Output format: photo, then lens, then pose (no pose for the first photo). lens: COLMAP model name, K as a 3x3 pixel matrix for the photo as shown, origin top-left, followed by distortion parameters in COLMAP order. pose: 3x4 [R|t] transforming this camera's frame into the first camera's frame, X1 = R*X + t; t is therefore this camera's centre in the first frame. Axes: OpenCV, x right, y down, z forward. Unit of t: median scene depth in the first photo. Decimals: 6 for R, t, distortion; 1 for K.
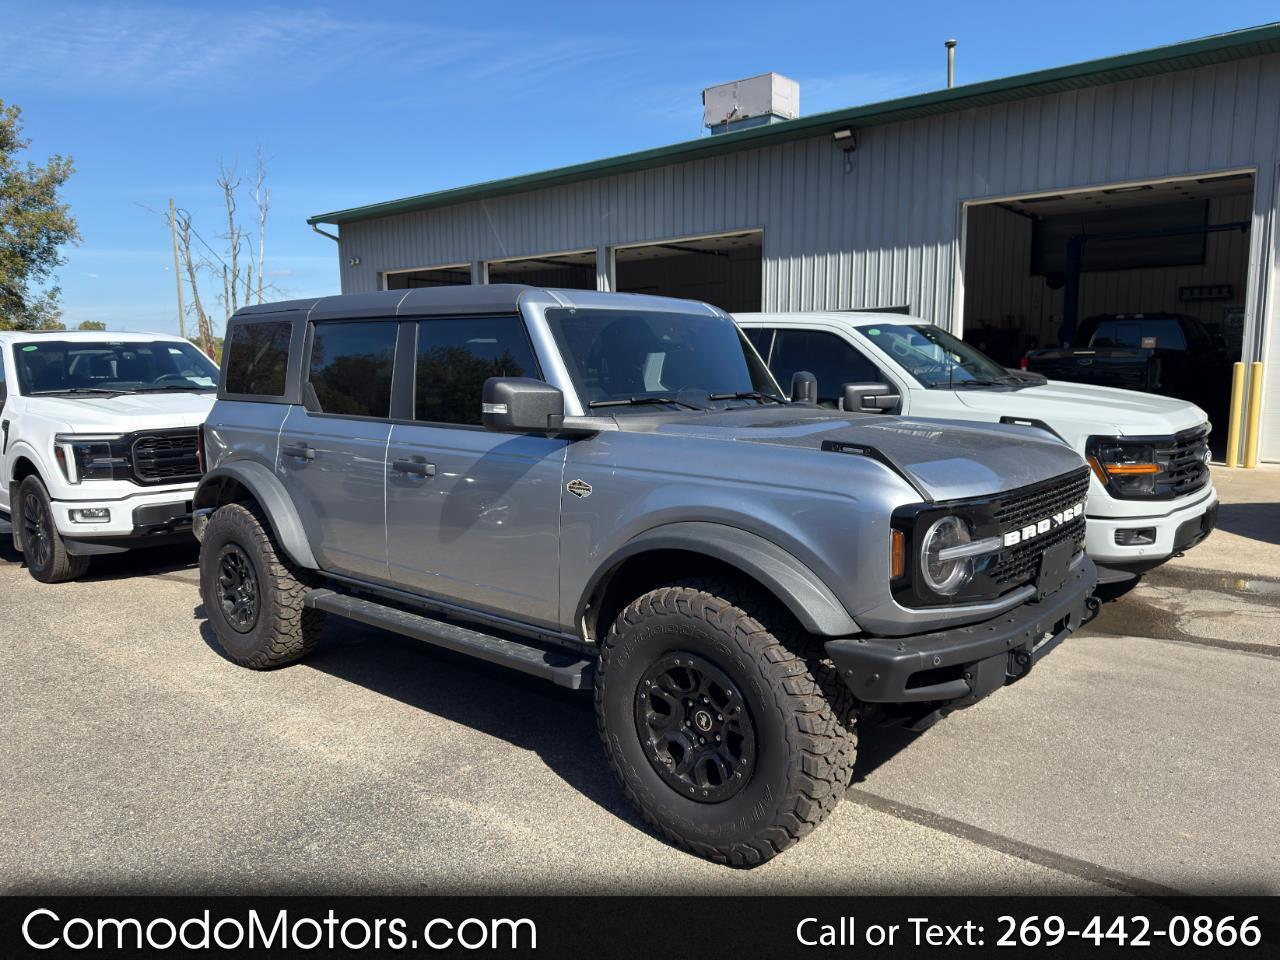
lens RADIAL K [[913.6, 0, 640.0], [0, 913.6, 480.0], [0, 0, 1]] dist [-0.001046, -0.001789]
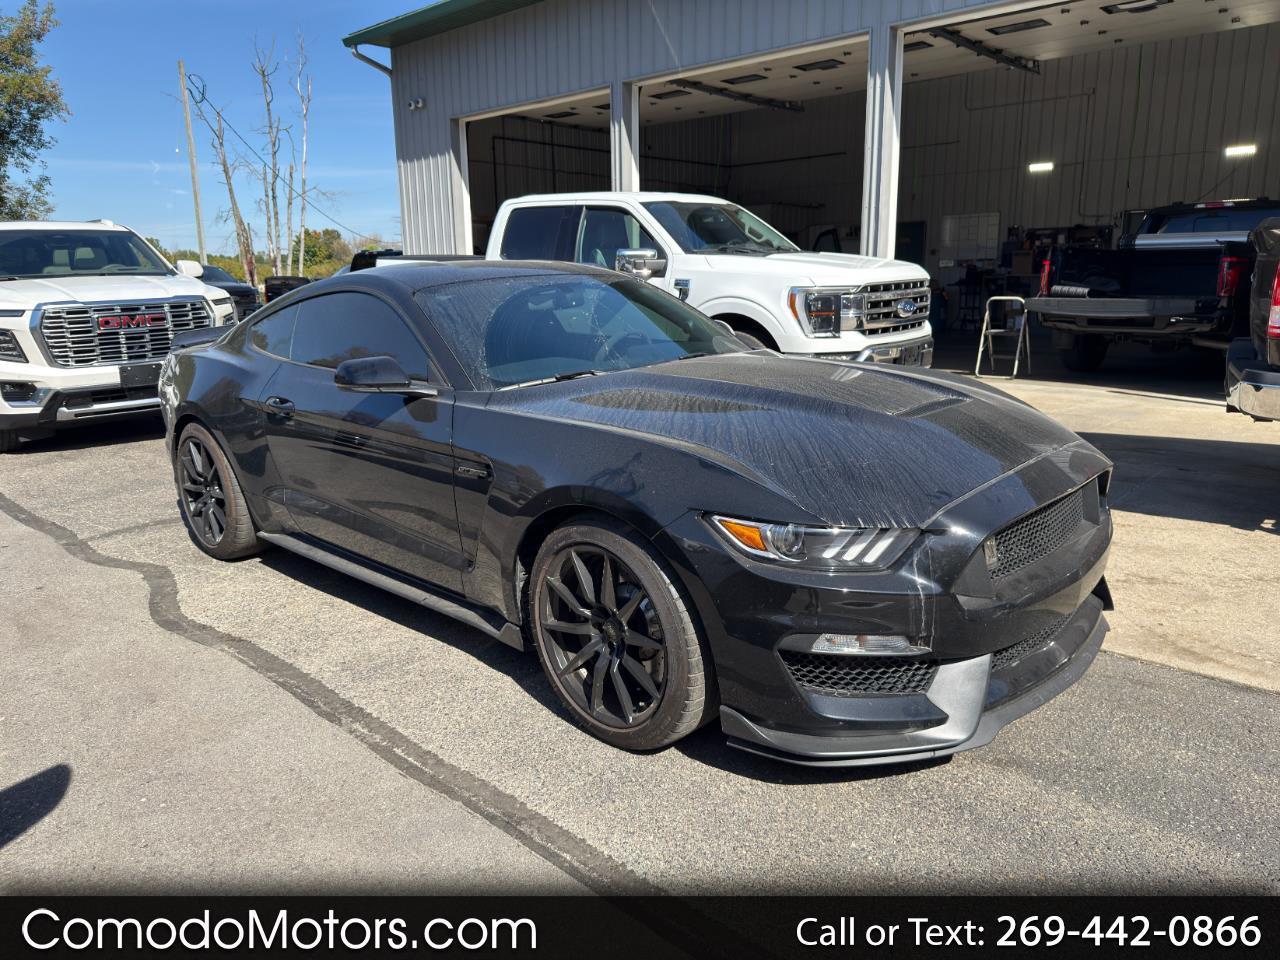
lens RADIAL K [[913.6, 0, 640.0], [0, 913.6, 480.0], [0, 0, 1]] dist [-0.001046, -0.001789]
pose [[0.998407, 0.009709, -0.055578, -0.071953], [-0.004811, 0.996144, 0.087601, -0.018742], [0.056214, -0.087194, 0.994604, 0.212342]]
